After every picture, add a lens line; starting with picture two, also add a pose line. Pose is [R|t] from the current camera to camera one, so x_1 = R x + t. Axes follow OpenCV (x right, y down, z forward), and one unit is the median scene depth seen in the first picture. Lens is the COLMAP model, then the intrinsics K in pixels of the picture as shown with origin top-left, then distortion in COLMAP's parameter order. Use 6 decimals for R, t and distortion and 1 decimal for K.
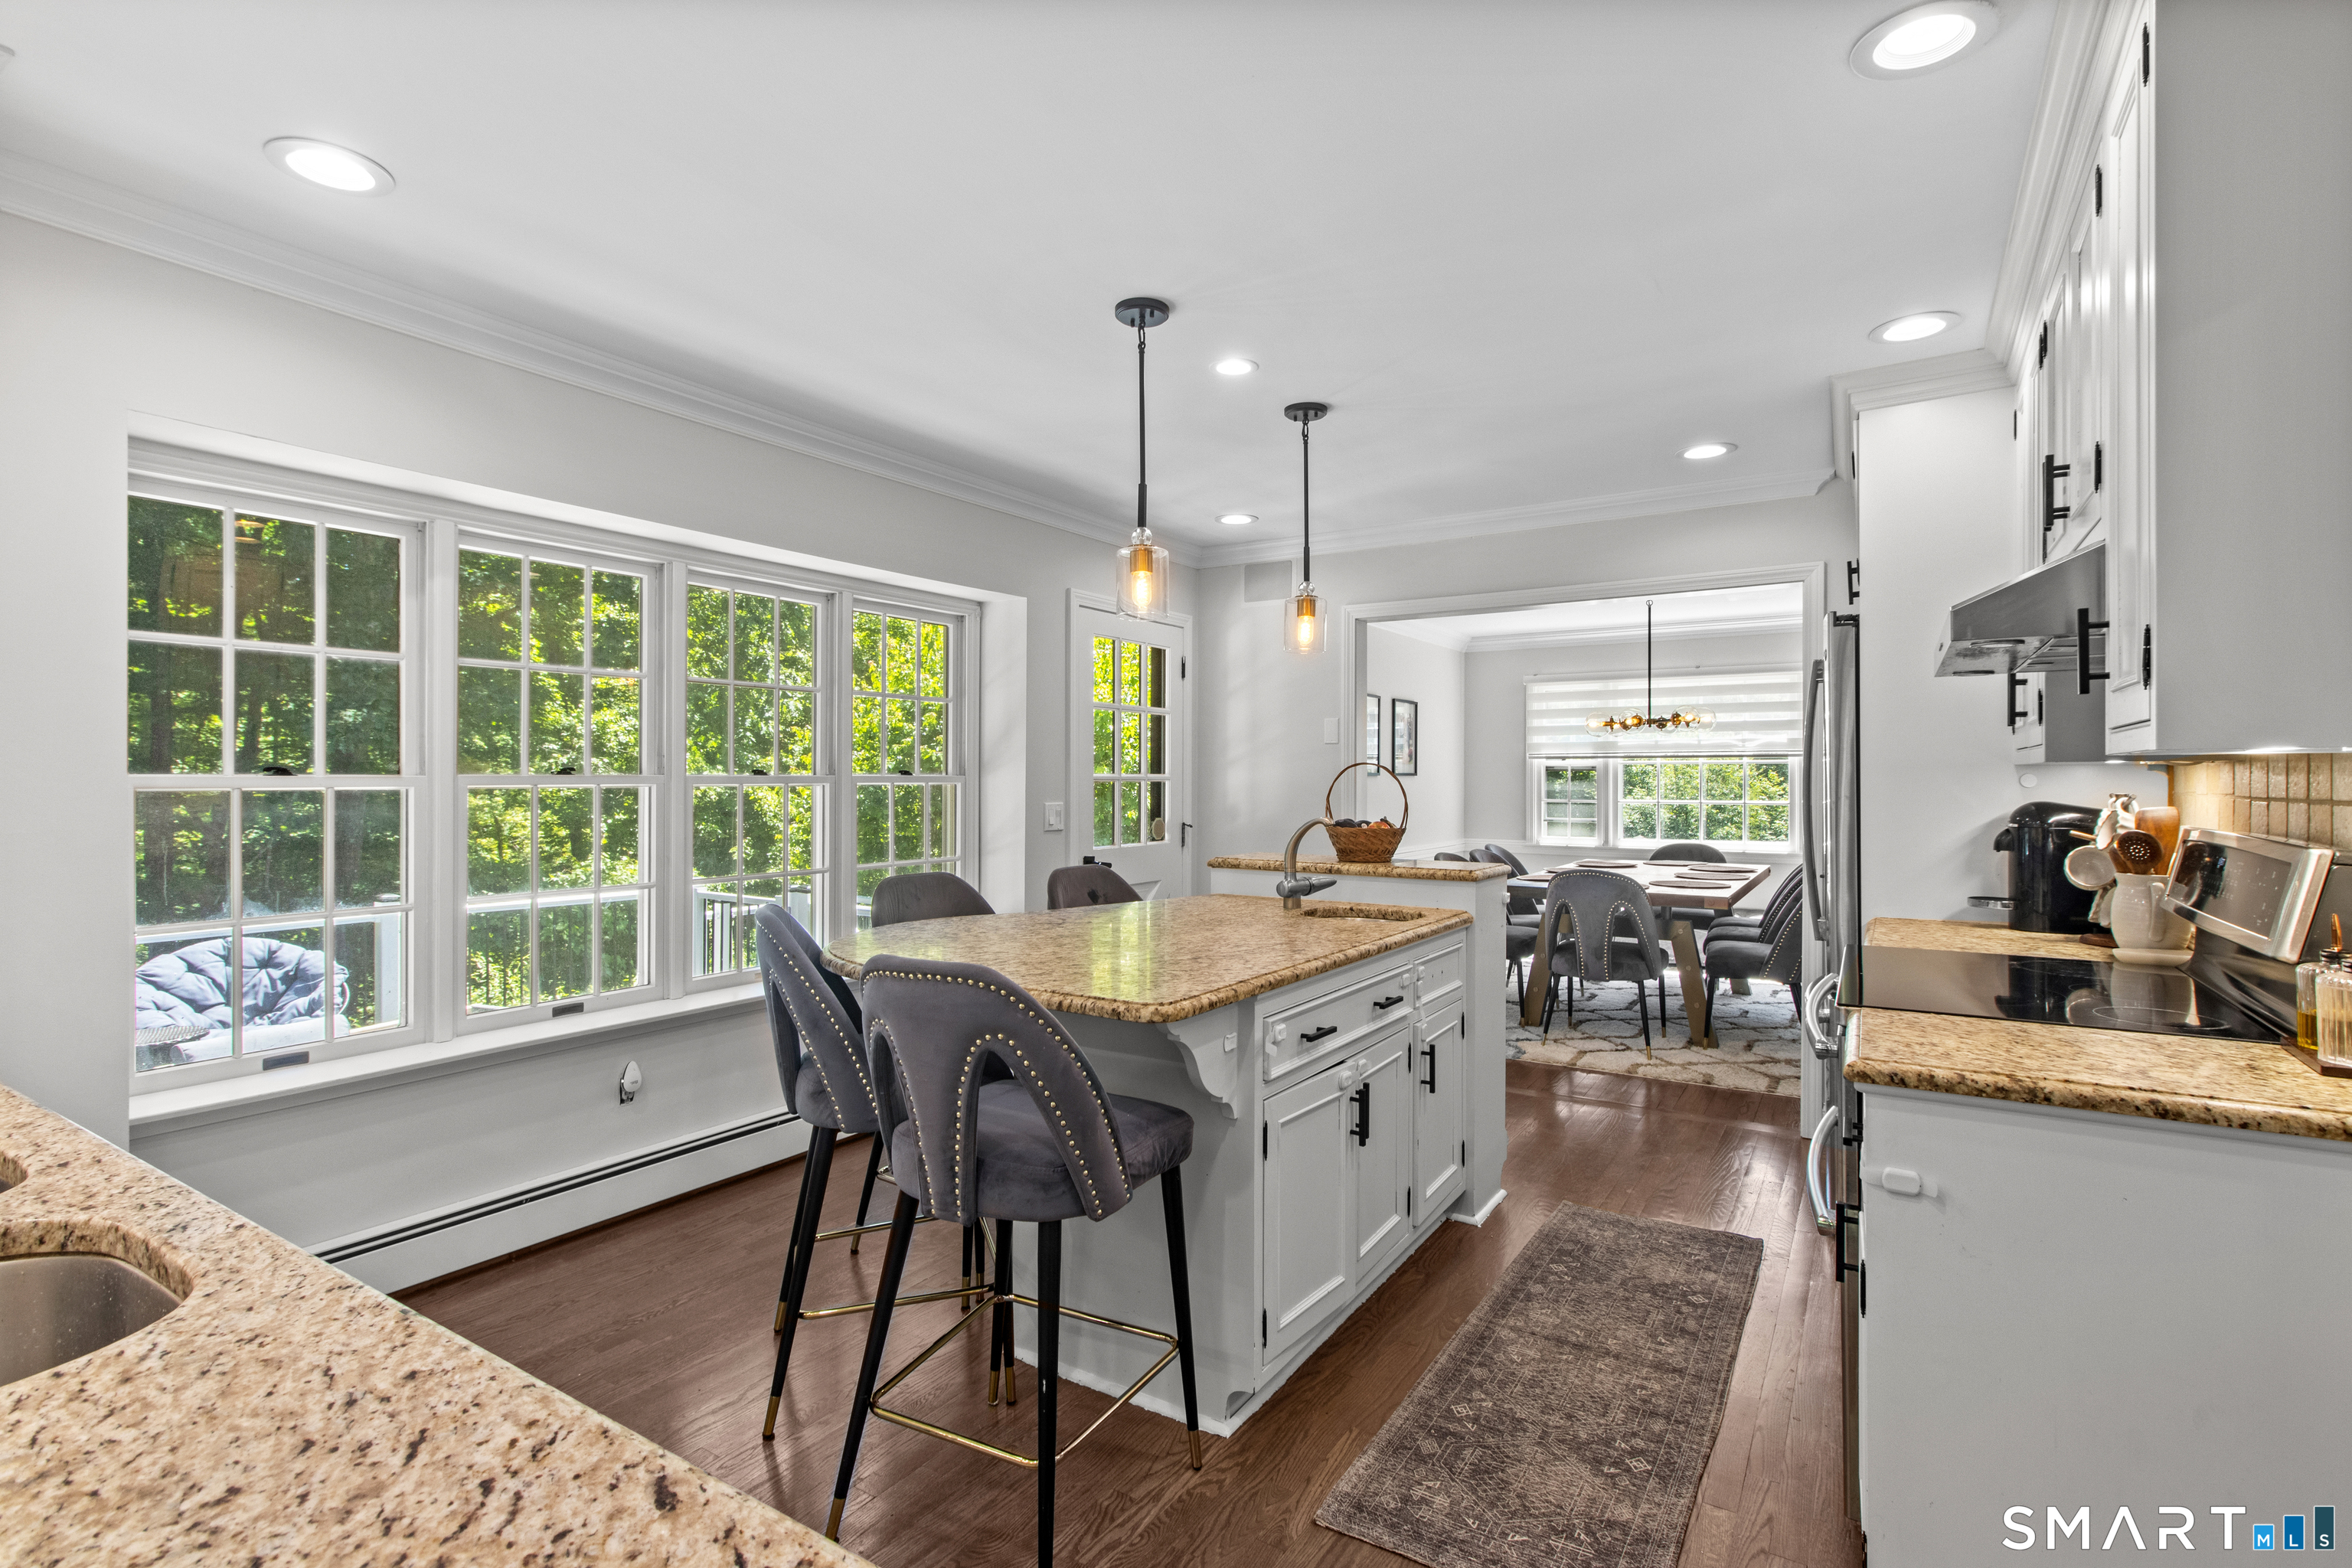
lens RADIAL K [[1079.6, 0, 1174.6], [0, 1079.6, 774.7], [0, 0, 1]] dist [0.001172, 0.000680]
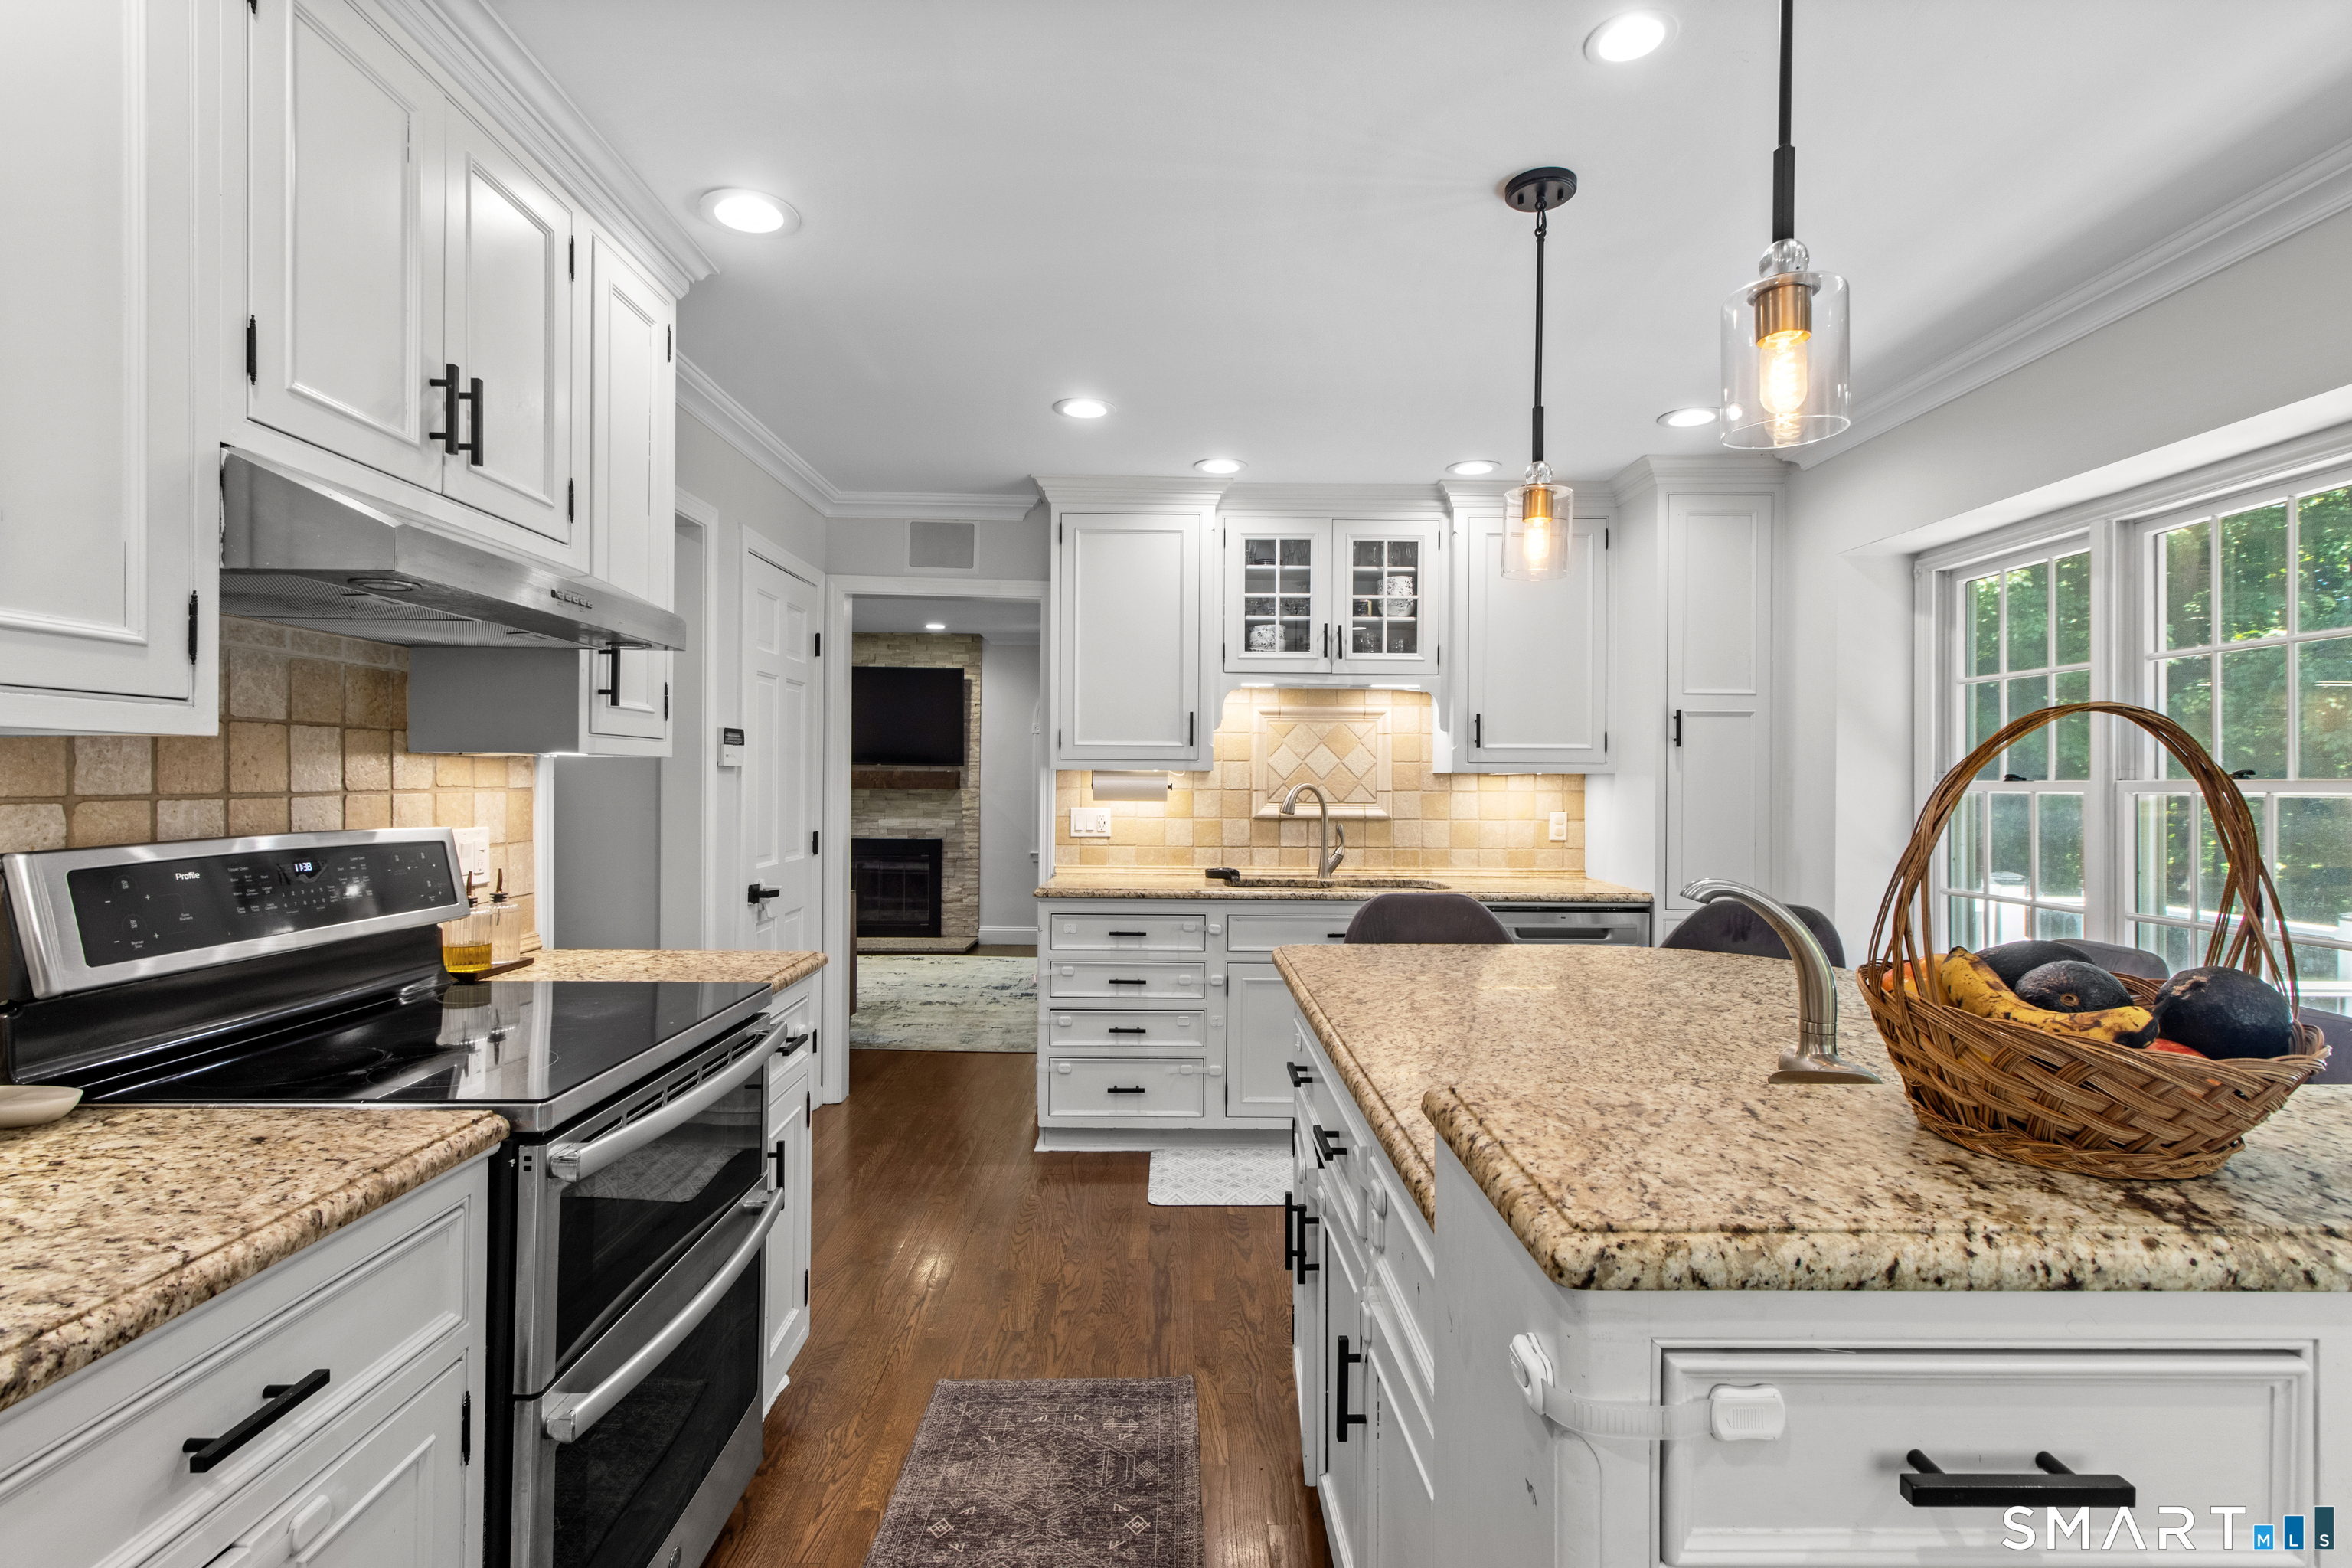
lens RADIAL K [[1079.6, 0, 1174.6], [0, 1079.6, 774.7], [0, 0, 1]] dist [0.001172, 0.000680]
pose [[-0.828355, -0.008714, -0.560135, 0.507641], [-0.004529, 0.999951, -0.008857, 0.006448], [0.560185, -0.004800, -0.828354, 1.212525]]
